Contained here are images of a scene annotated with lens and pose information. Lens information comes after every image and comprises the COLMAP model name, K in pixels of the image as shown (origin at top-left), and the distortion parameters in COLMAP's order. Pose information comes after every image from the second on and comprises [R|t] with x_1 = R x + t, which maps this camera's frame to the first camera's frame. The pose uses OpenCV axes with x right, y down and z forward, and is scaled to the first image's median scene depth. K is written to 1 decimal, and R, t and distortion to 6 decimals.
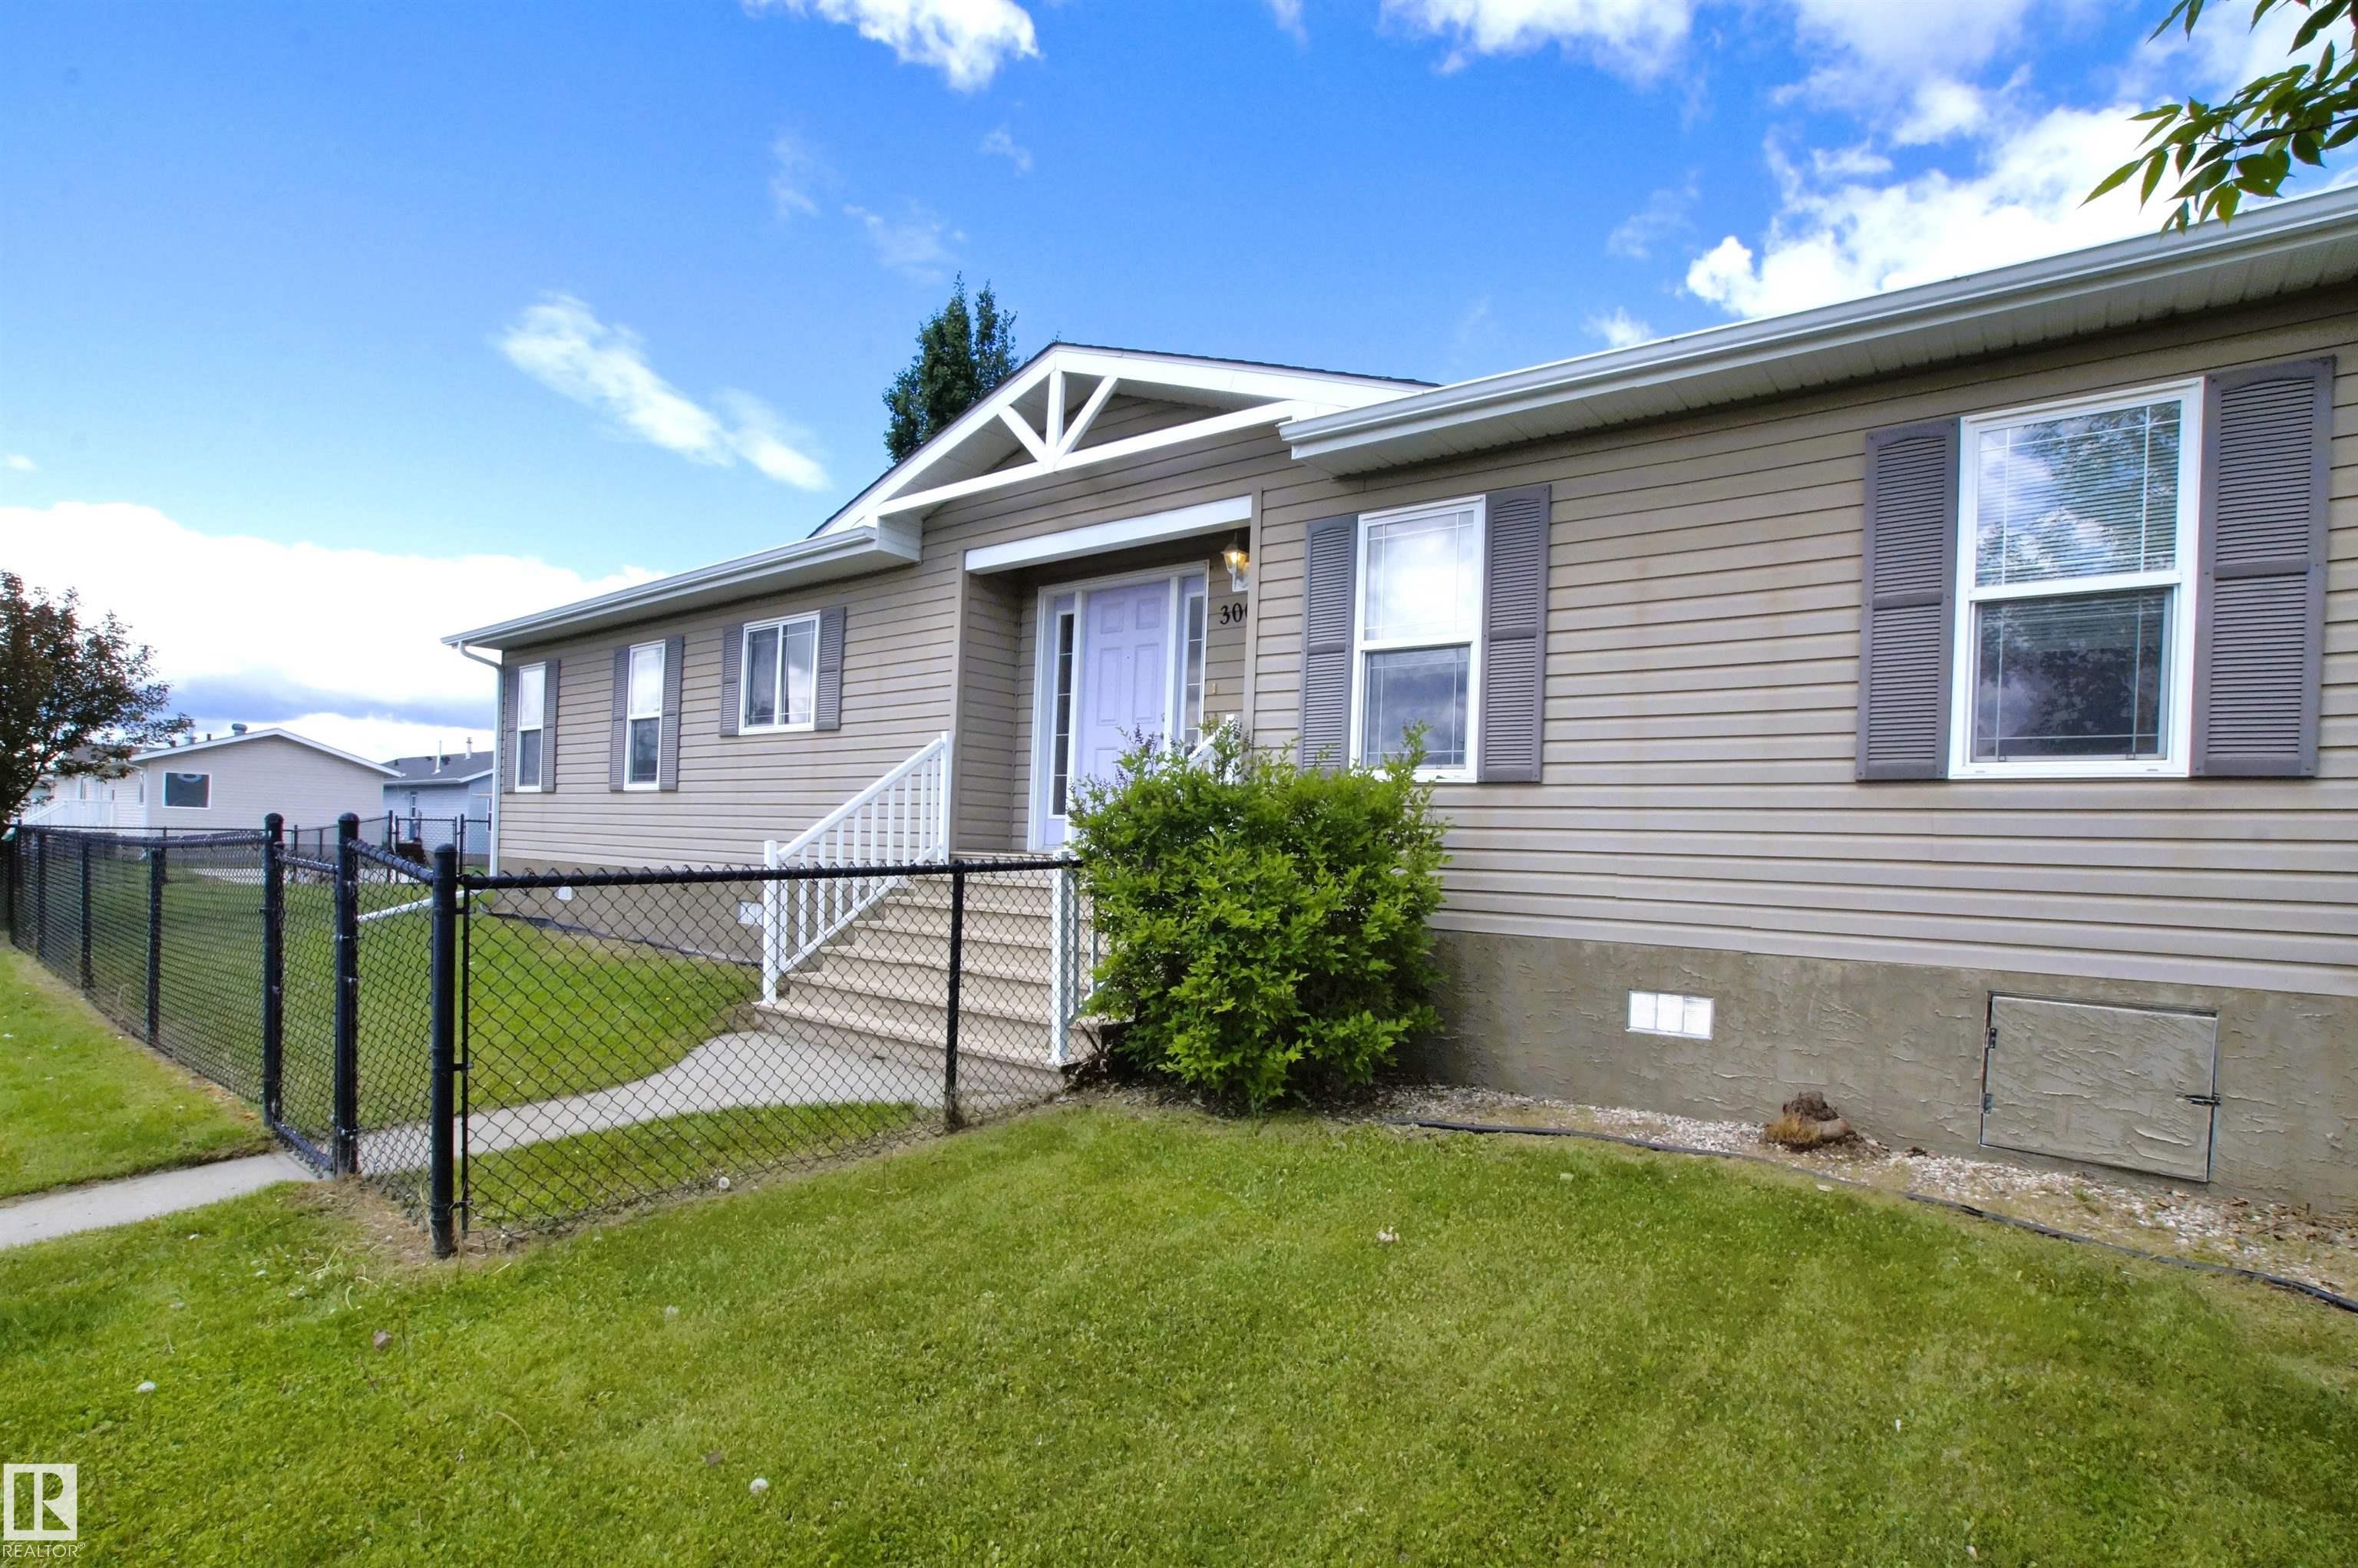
lens RADIAL K [[1131.8, 0, 1190.2], [0, 1131.8, 867.7], [0, 0, 1]] dist [-0.073262, 0.032190]
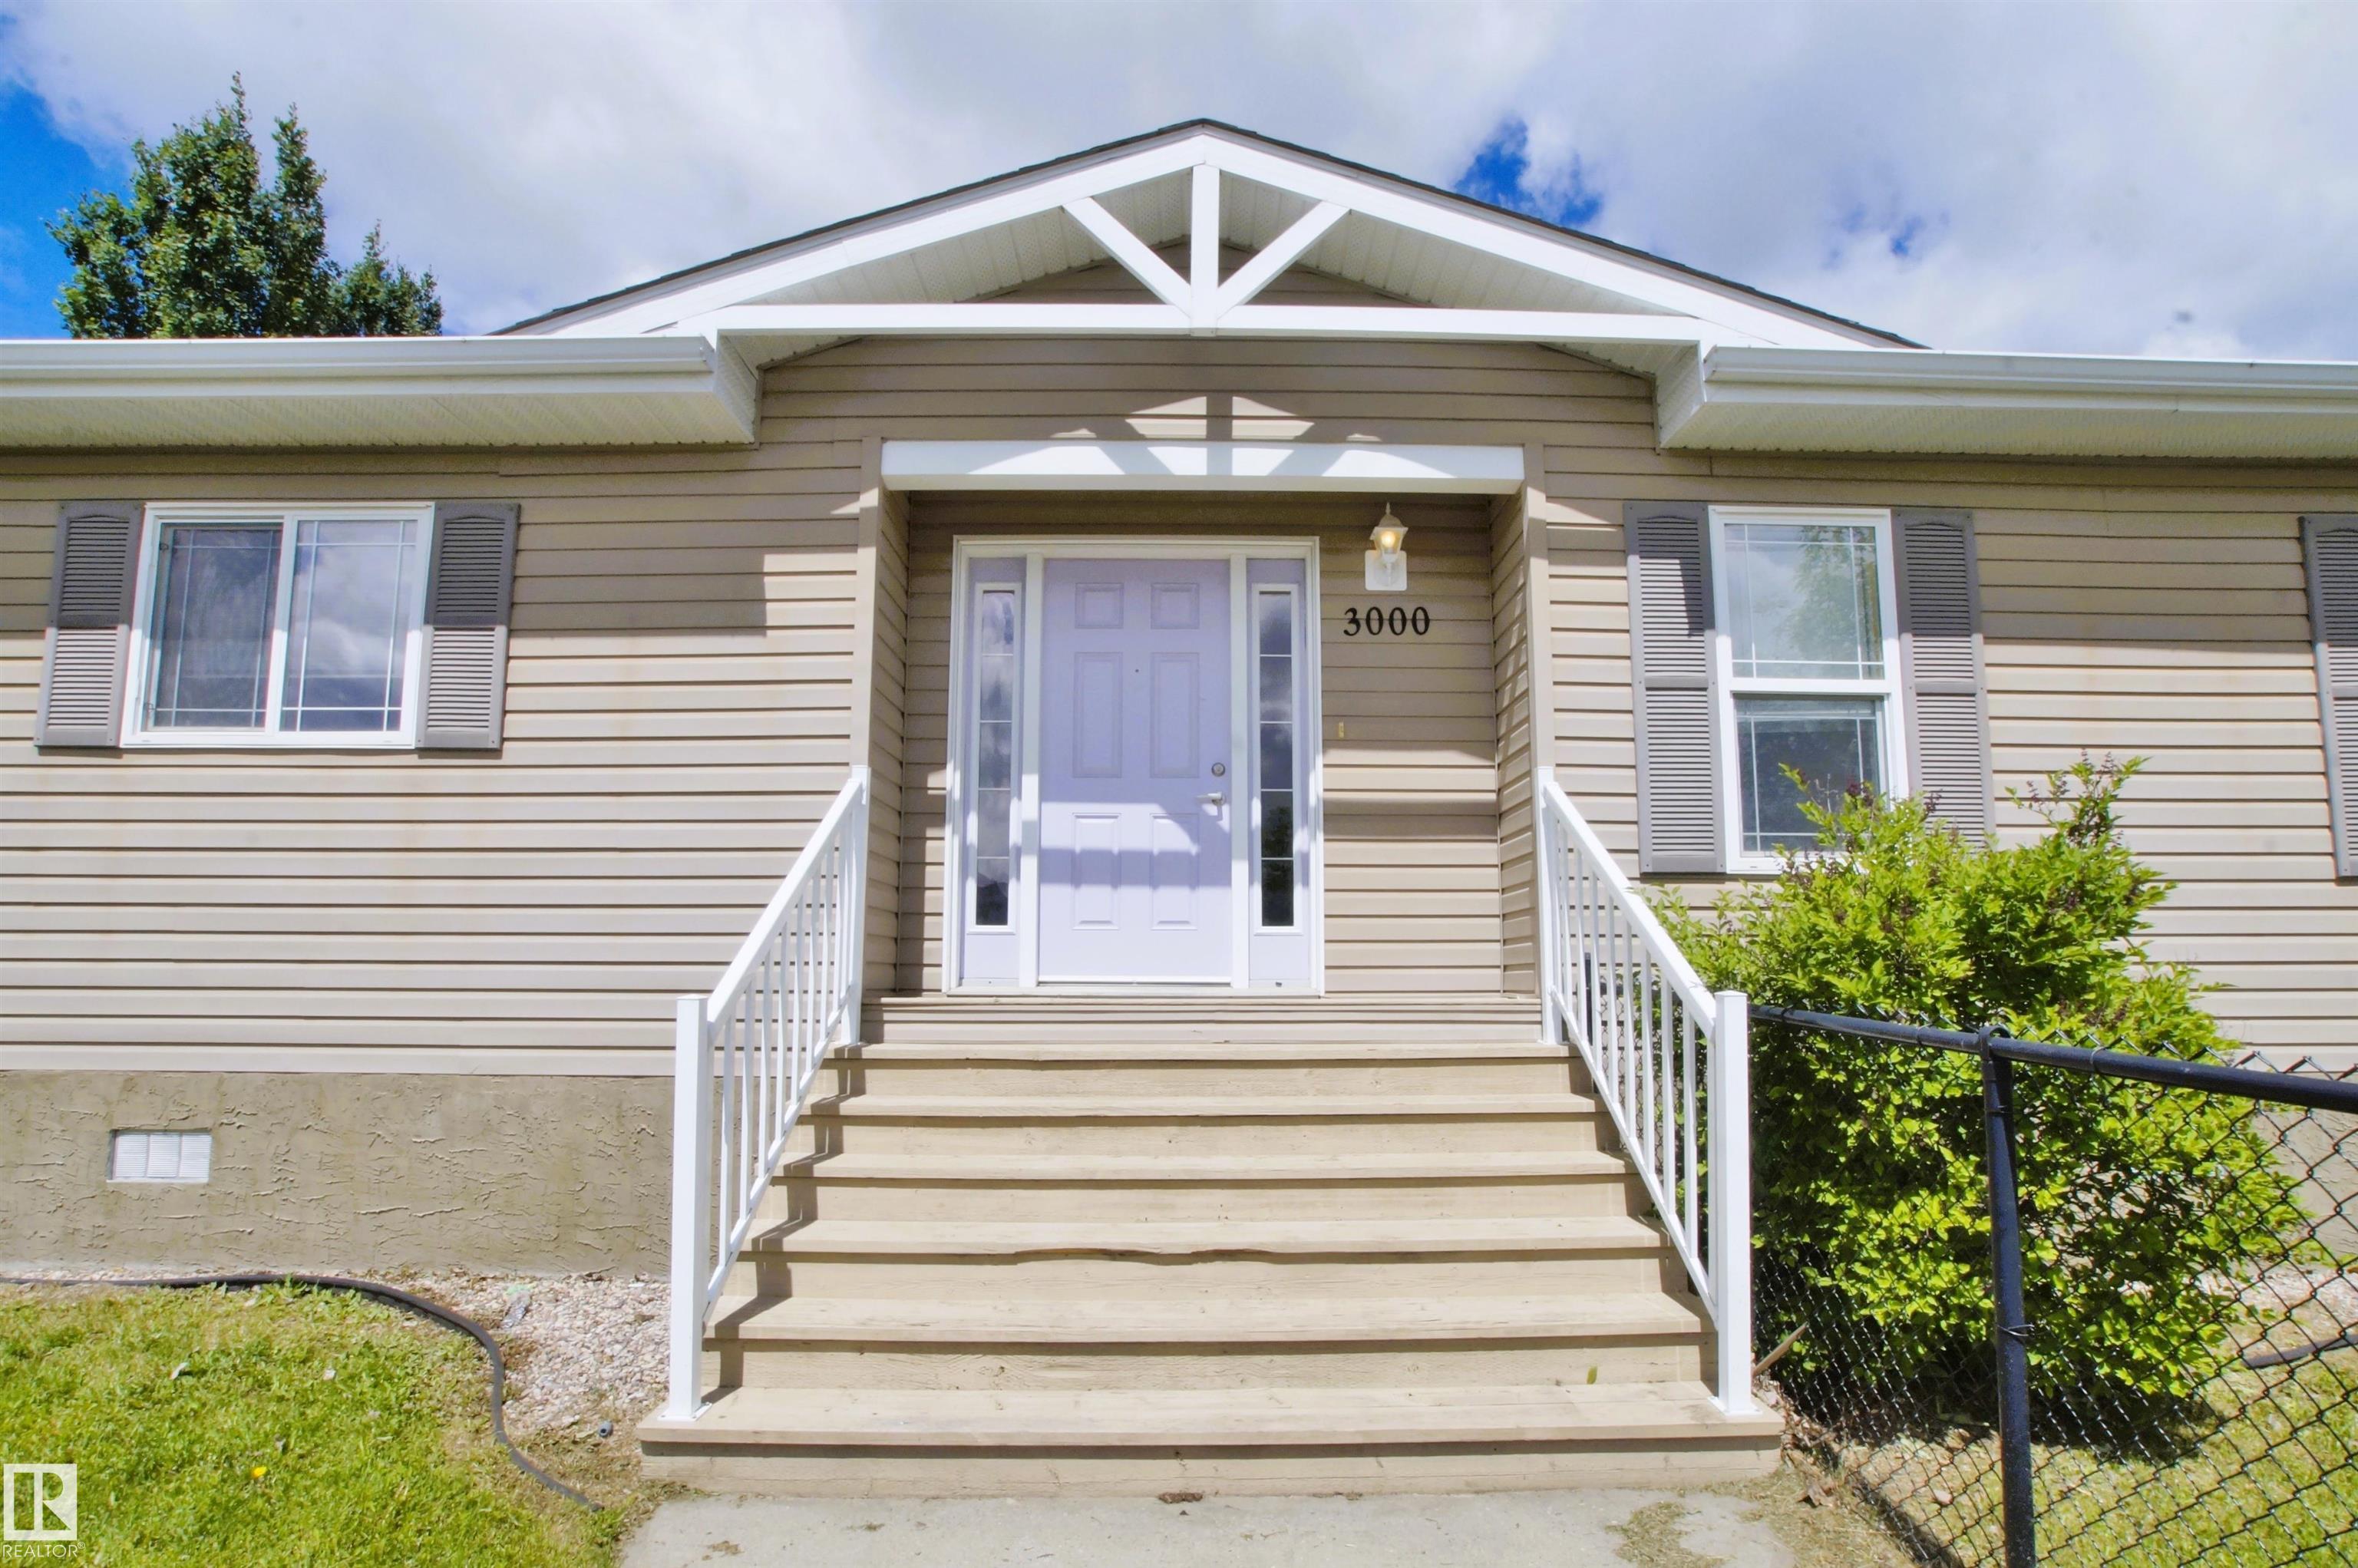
lens RADIAL K [[1149.5, 0, 1184.1], [0, 1149.5, 869.9], [0, 0, 1]] dist [-0.075459, 0.035276]
pose [[0.783695, 0.021705, 0.620766, -0.534809], [0.035863, 0.996141, -0.080107, -0.033021], [-0.620109, 0.085042, 0.779893, 0.633354]]
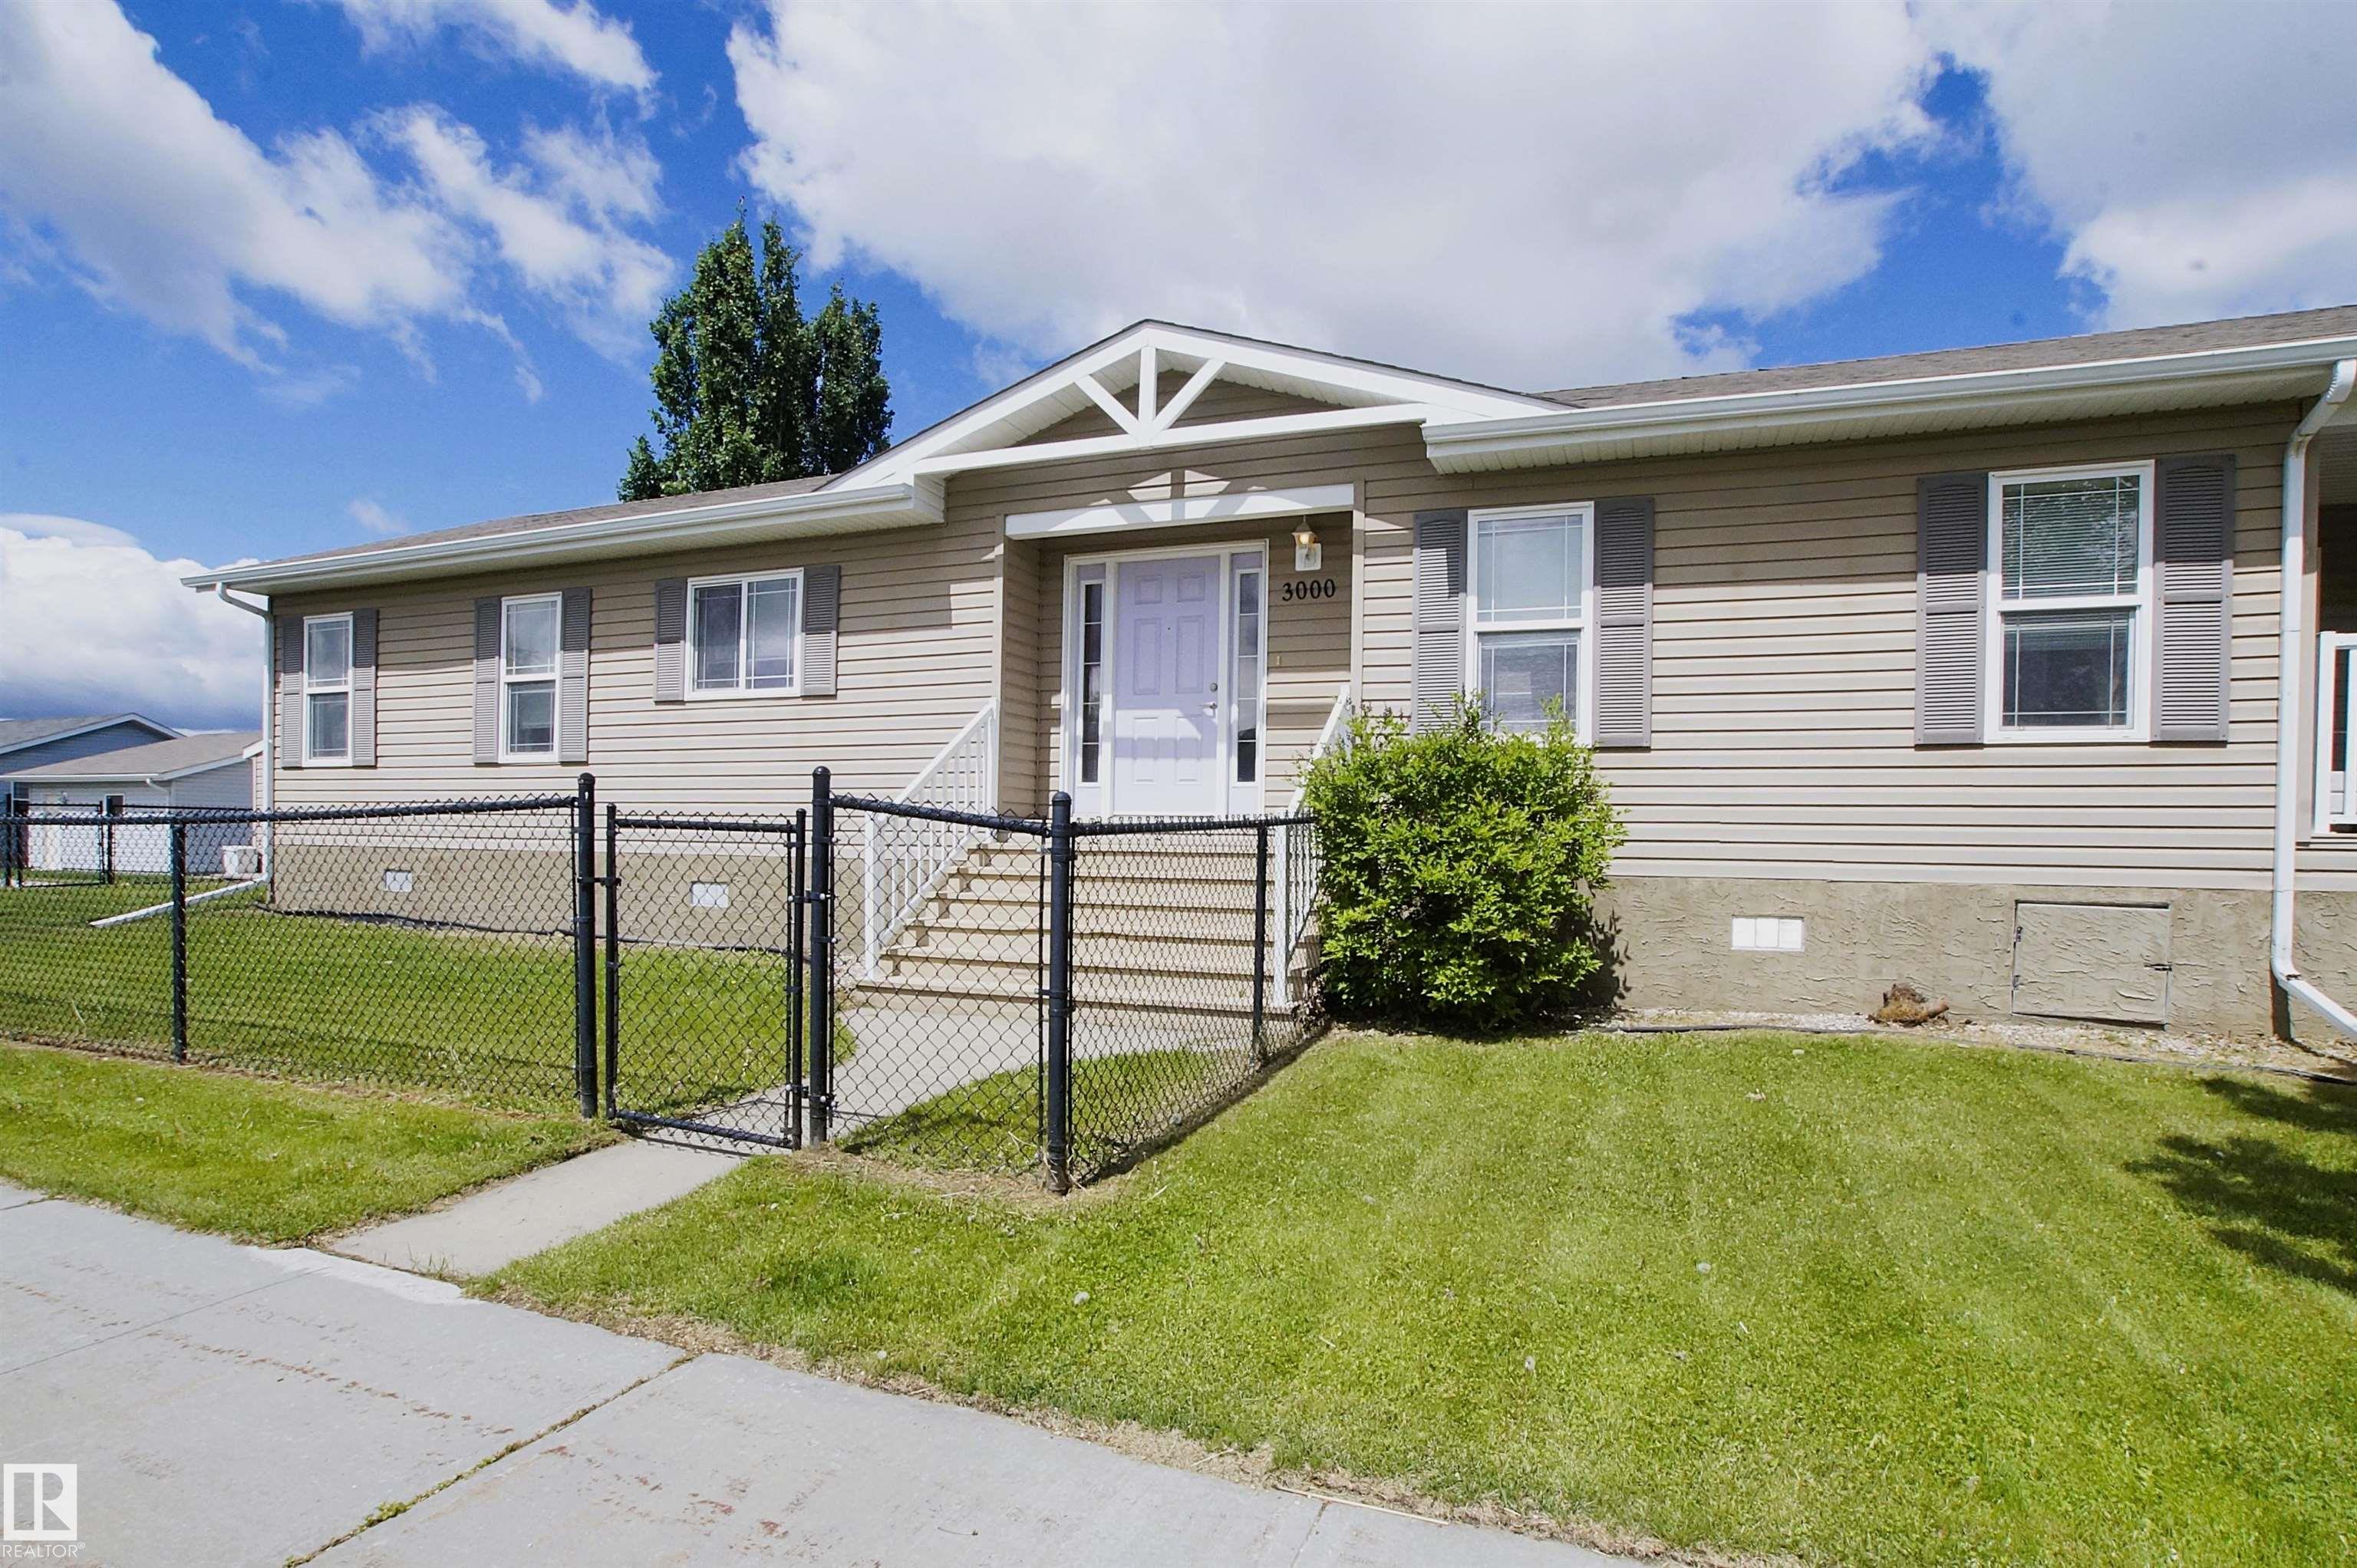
lens RADIAL K [[1169.7, 0, 1186.4], [0, 1169.7, 871.3], [0, 0, 1]] dist [-0.074468, 0.037695]
pose [[0.957271, -0.026935, 0.287936, -0.444510], [0.022280, 0.999563, 0.019435, 0.018213], [-0.288334, -0.012190, 0.957452, -0.033687]]
